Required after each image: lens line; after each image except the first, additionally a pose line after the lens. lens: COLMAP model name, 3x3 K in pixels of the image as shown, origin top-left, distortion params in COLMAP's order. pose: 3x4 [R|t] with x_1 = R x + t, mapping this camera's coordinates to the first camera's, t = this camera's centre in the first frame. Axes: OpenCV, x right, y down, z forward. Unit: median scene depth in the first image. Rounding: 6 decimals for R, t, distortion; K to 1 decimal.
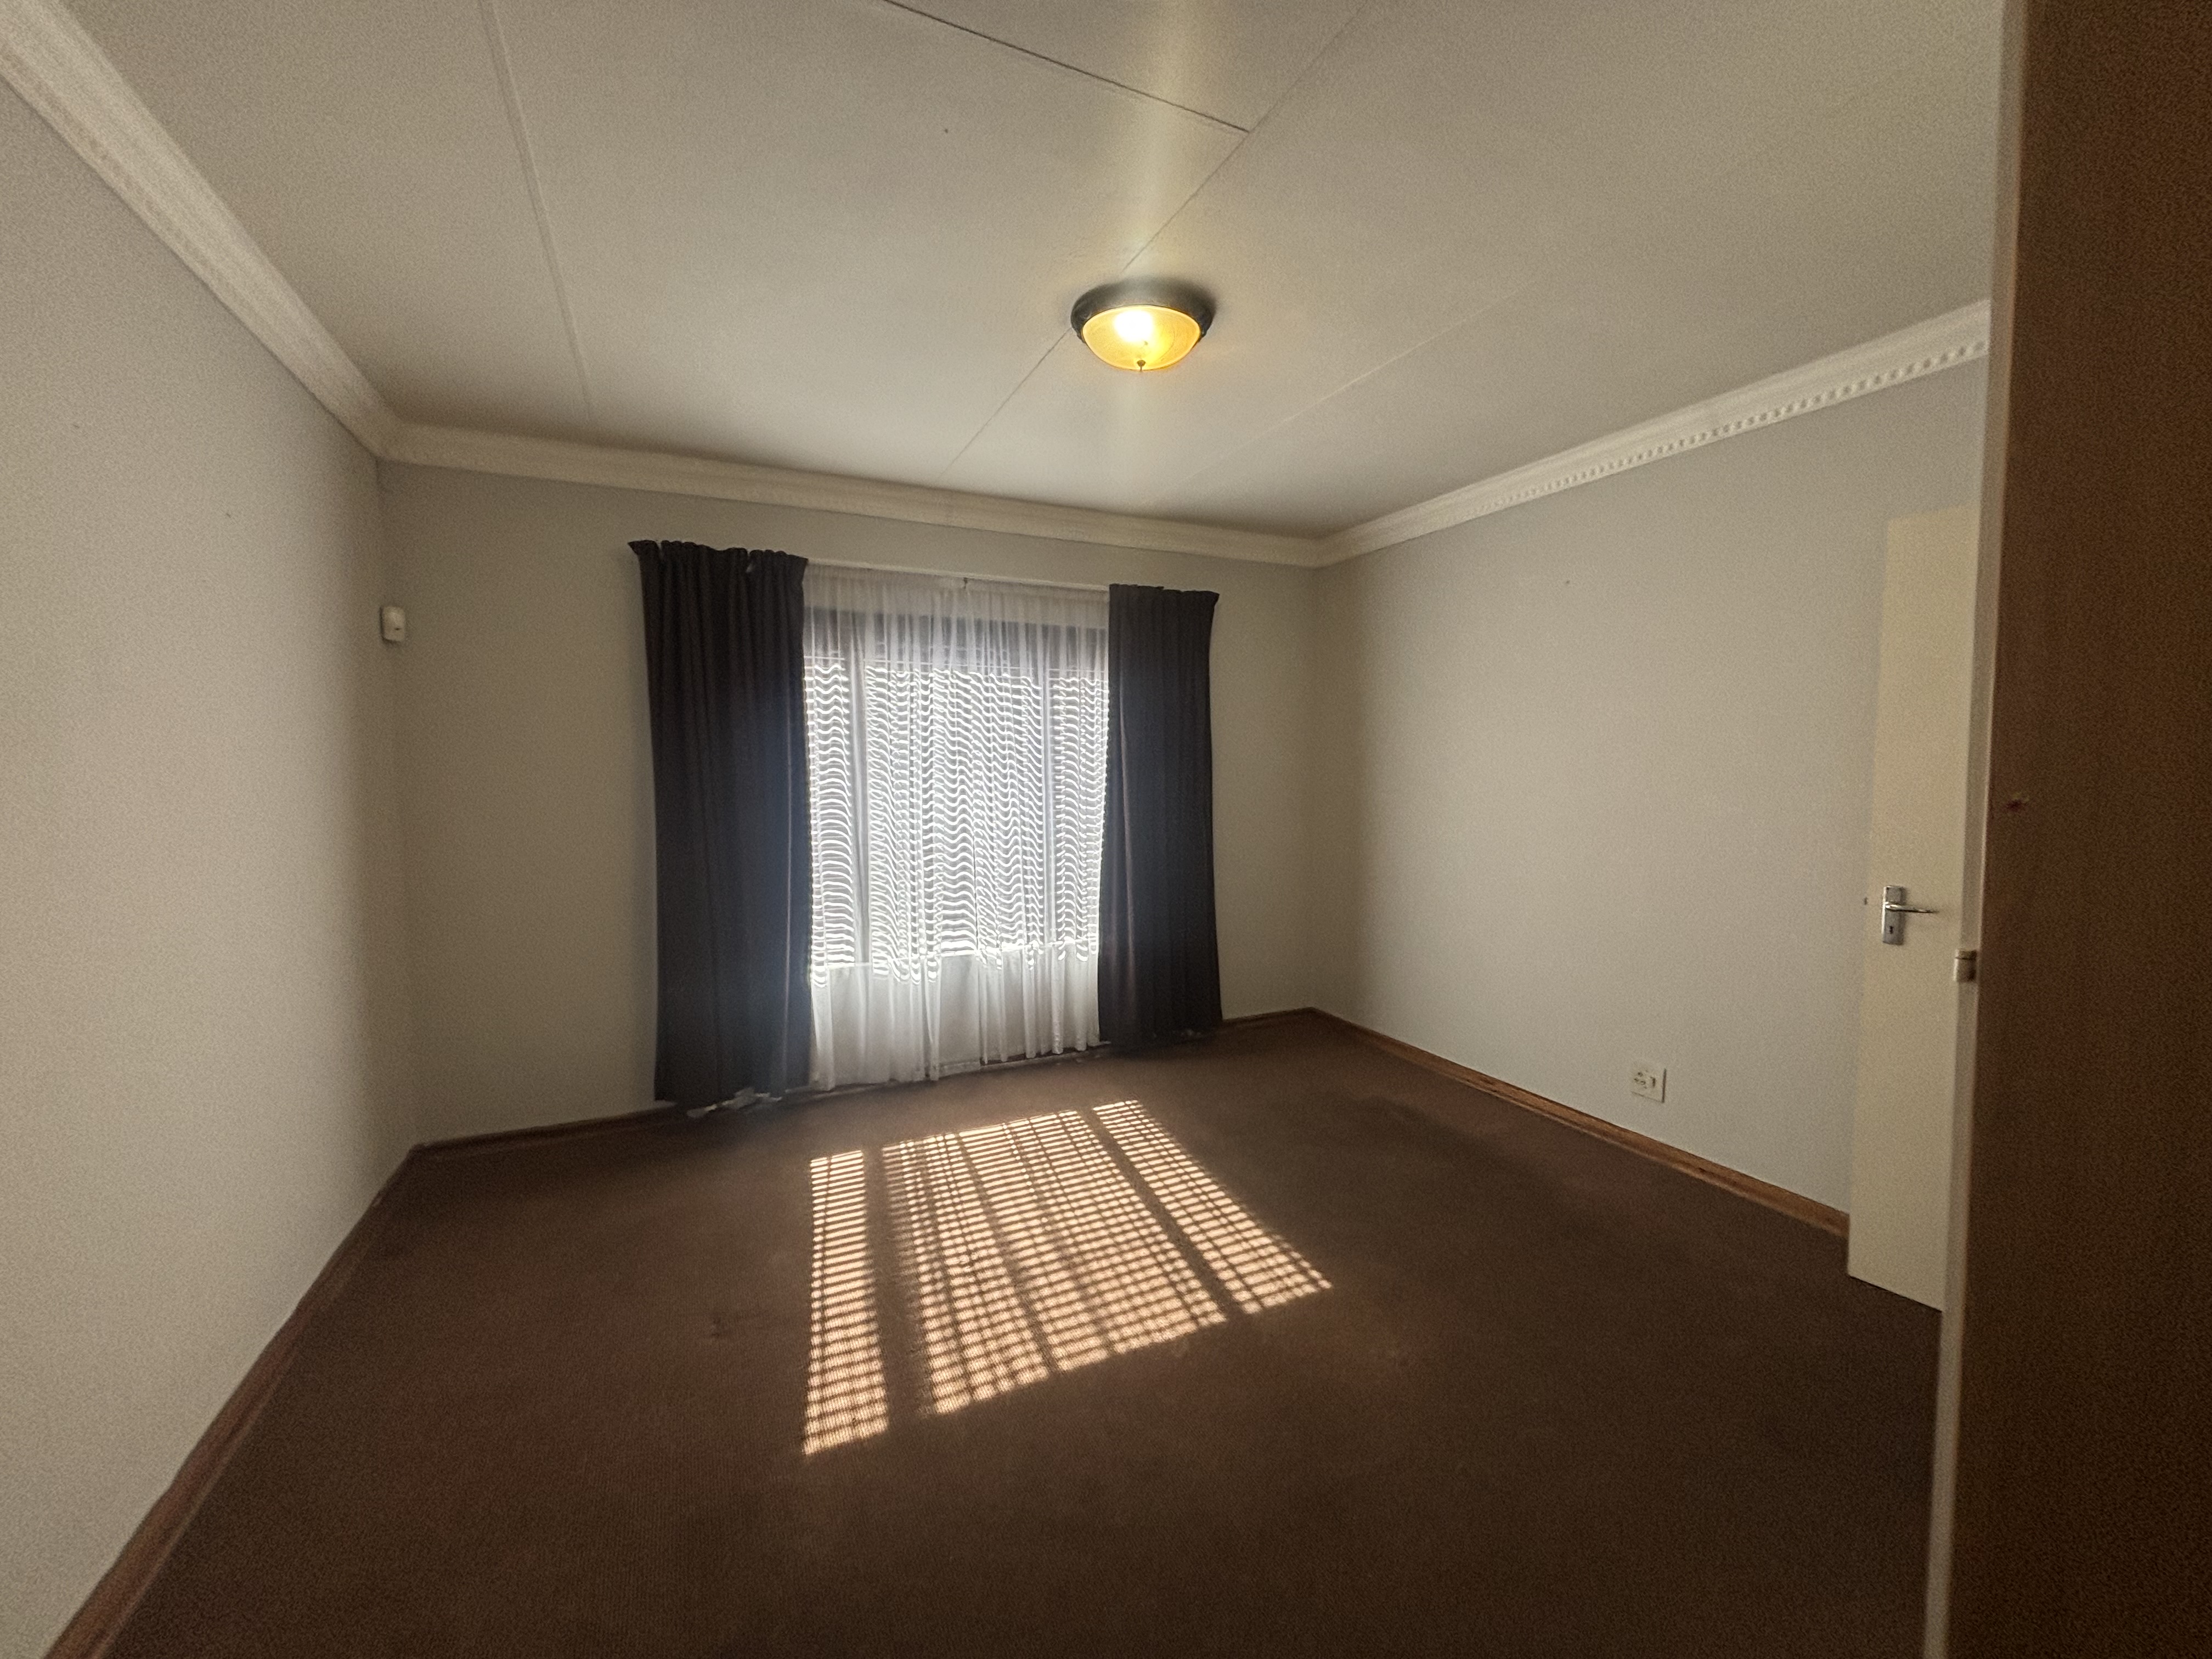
lens RADIAL K [[887.3, 0, 1101.5], [0, 887.3, 833.2], [0, 0, 1]] dist [0.030463, -0.000302]
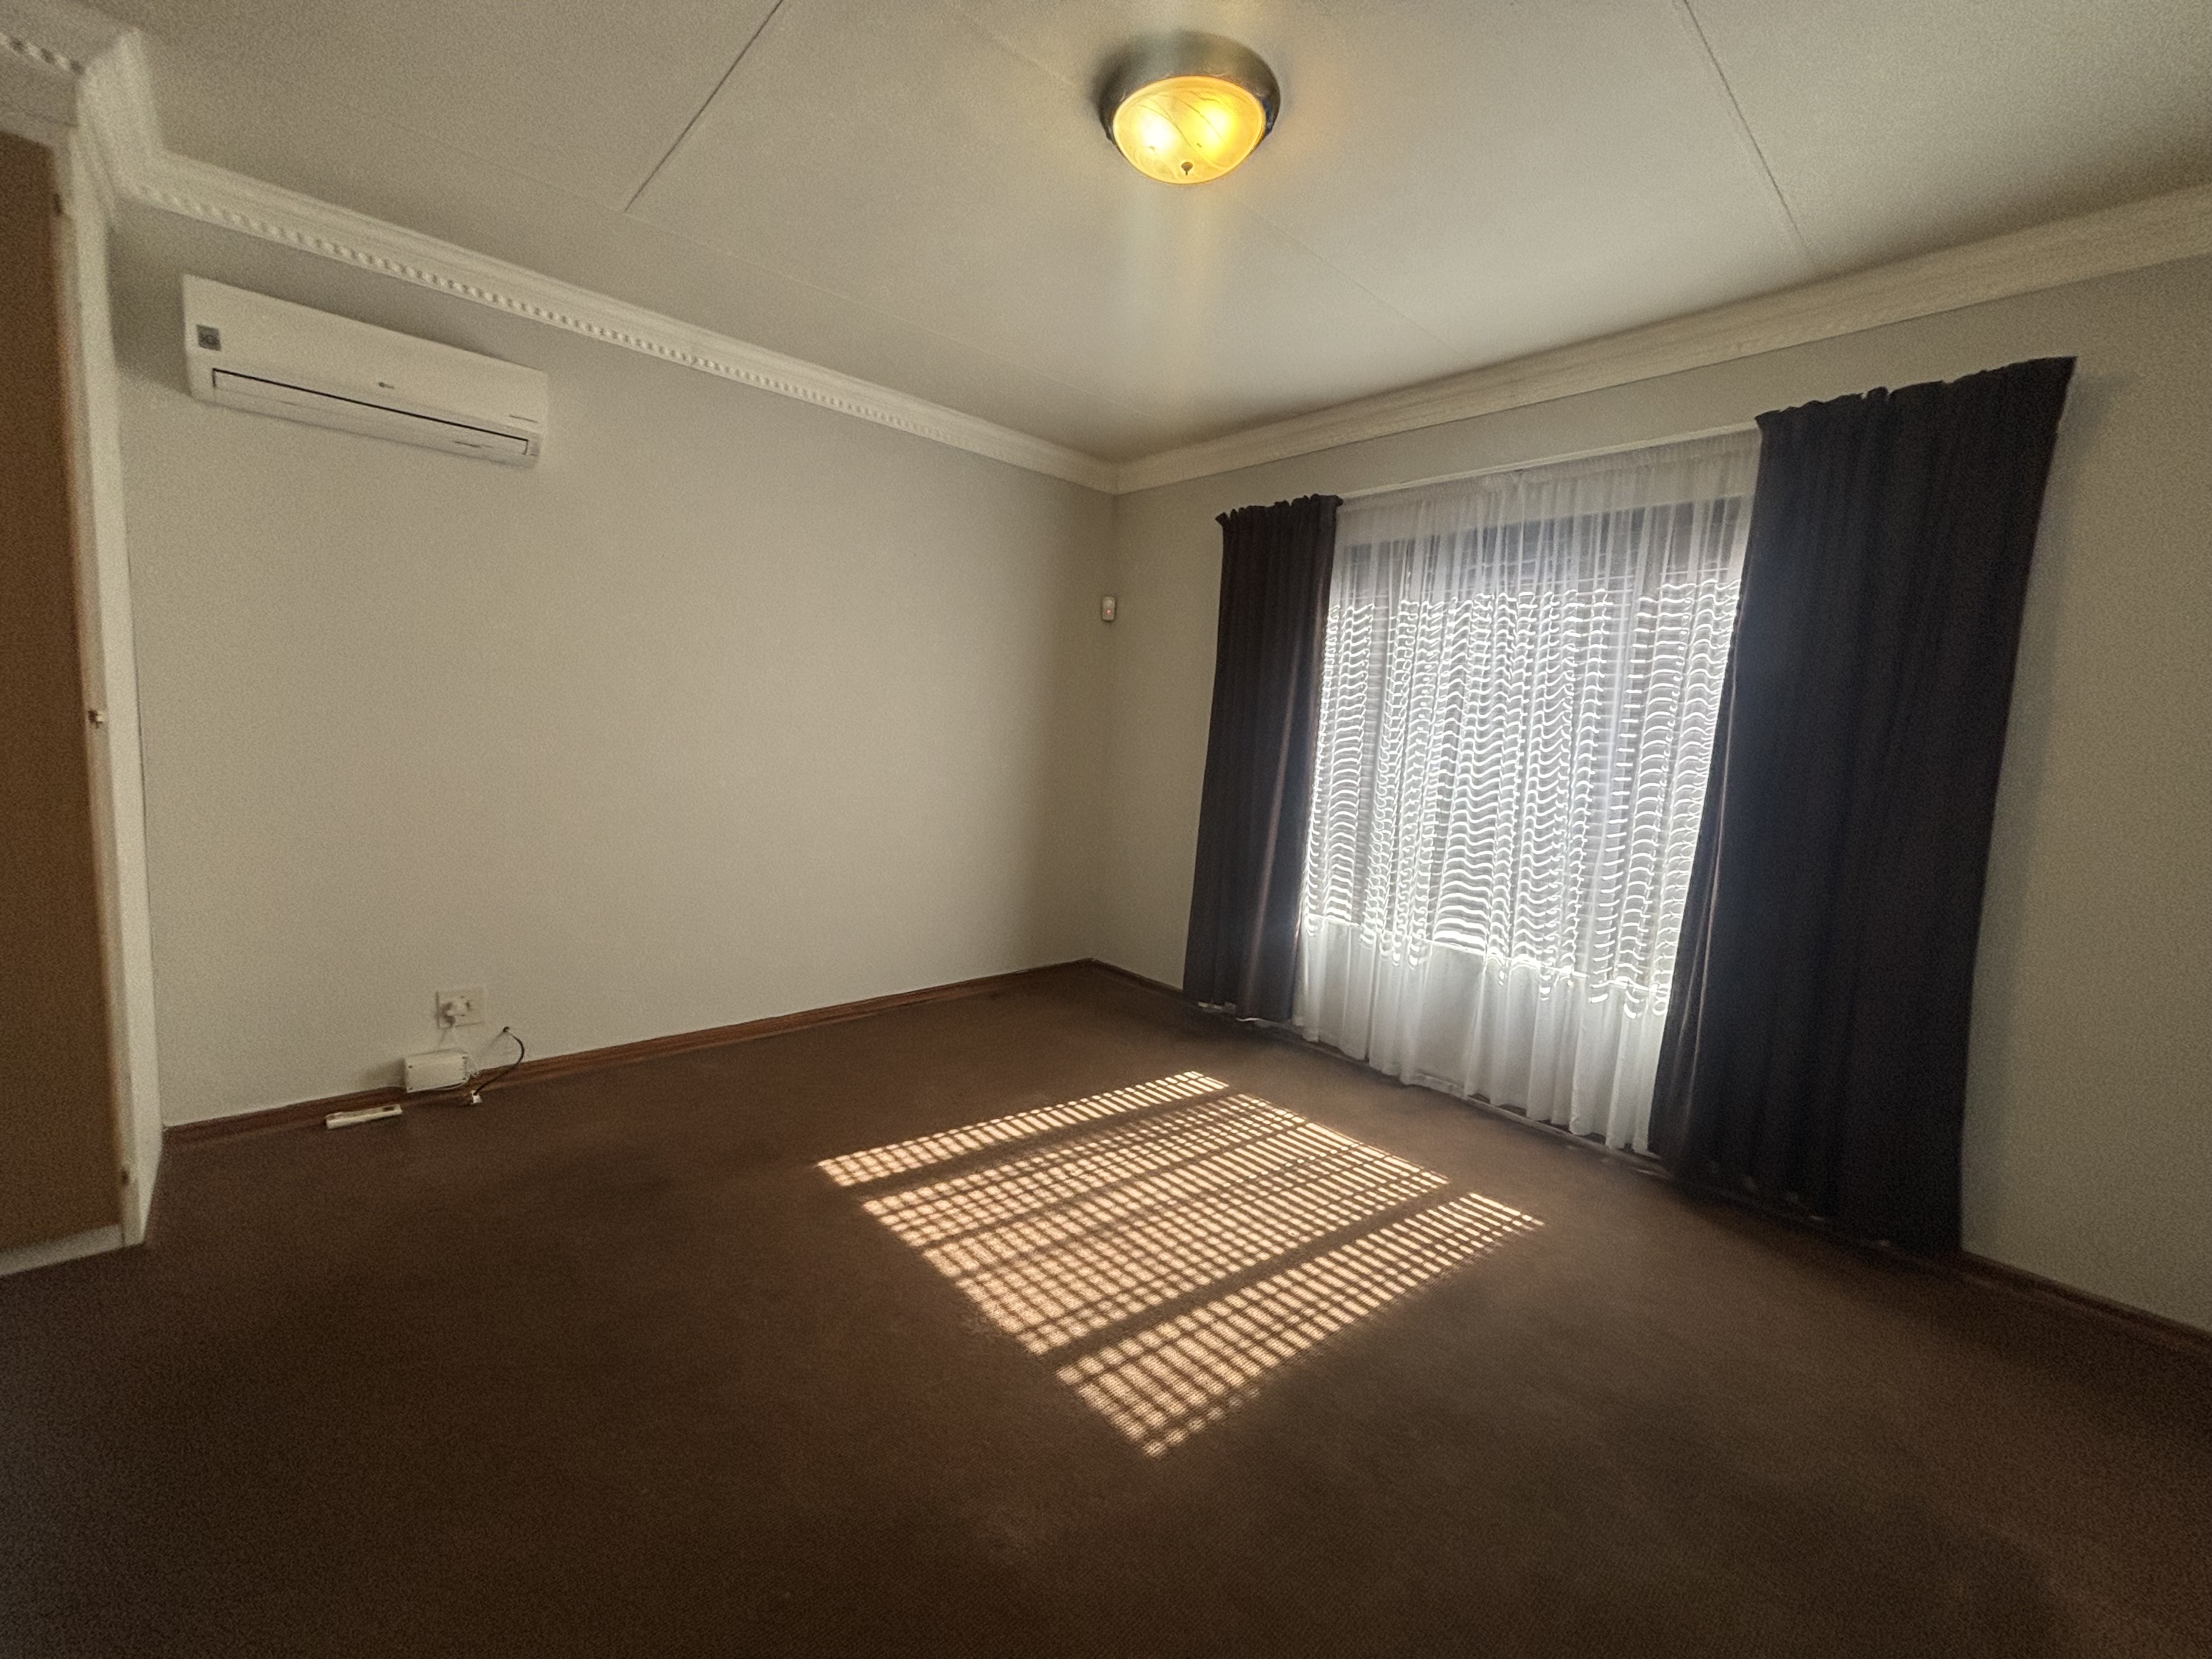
lens RADIAL K [[887.3, 0, 1105.3], [0, 887.3, 823.3], [0, 0, 1]] dist [0.030463, -0.000302]
pose [[0.311766, 0.126356, -0.941720, 0.587184], [-0.126188, 0.987845, 0.090769, -0.012061], [0.941742, 0.090535, 0.323921, 0.507350]]
